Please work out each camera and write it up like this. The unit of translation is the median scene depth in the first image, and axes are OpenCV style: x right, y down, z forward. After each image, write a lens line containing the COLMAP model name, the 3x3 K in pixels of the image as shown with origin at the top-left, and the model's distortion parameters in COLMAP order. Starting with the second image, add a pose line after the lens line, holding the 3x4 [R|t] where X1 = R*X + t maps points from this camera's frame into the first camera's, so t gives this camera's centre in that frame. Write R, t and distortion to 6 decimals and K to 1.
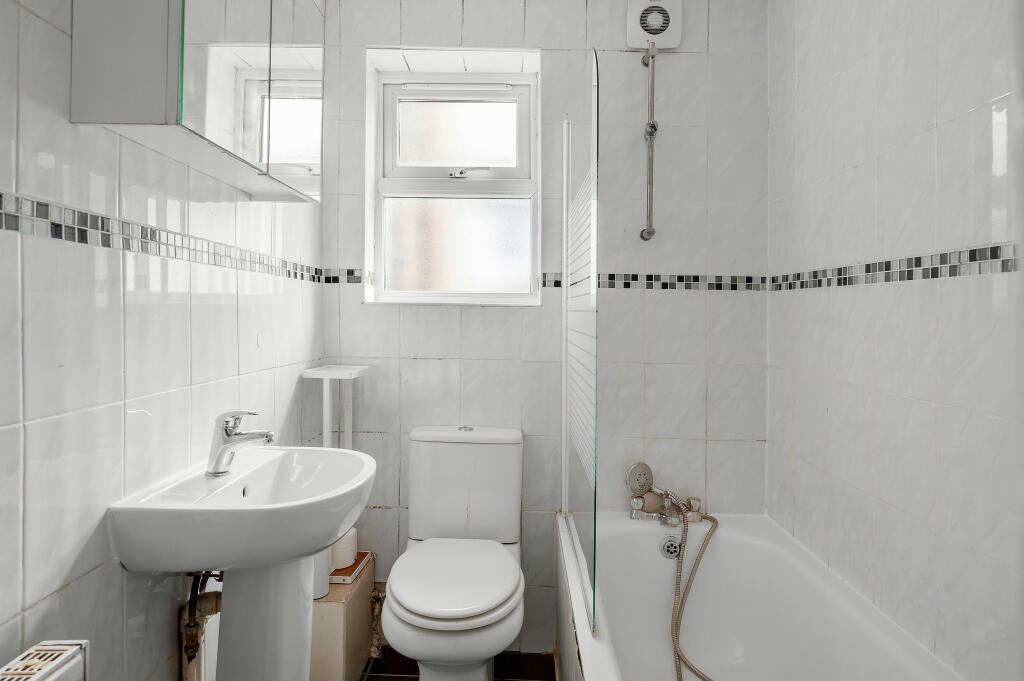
lens RADIAL K [[598.6, 0, 512.5], [0, 598.6, 313.6], [0, 0, 1]] dist [0.000379, -0.001504]
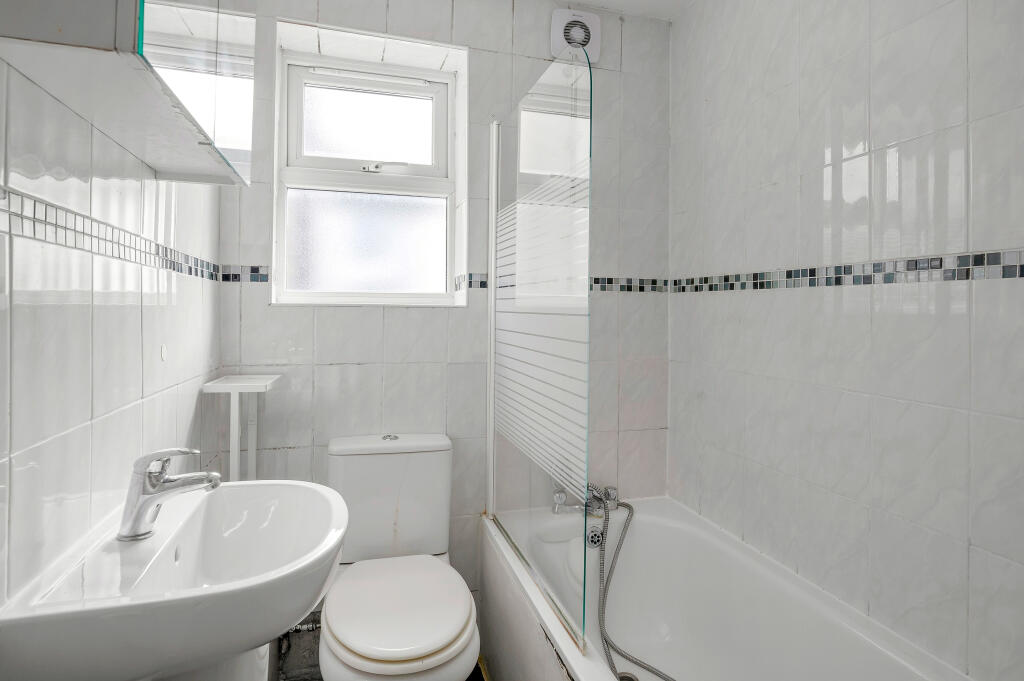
lens RADIAL K [[543.2, 0, 510.8], [0, 543.2, 302.3], [0, 0, 1]] dist [-0.001204, 0.001063]
pose [[0.956971, -0.001188, 0.290180, -0.149576], [0.004869, 0.999917, -0.011962, -0.009685], [-0.290142, 0.012860, 0.956897, 0.128585]]
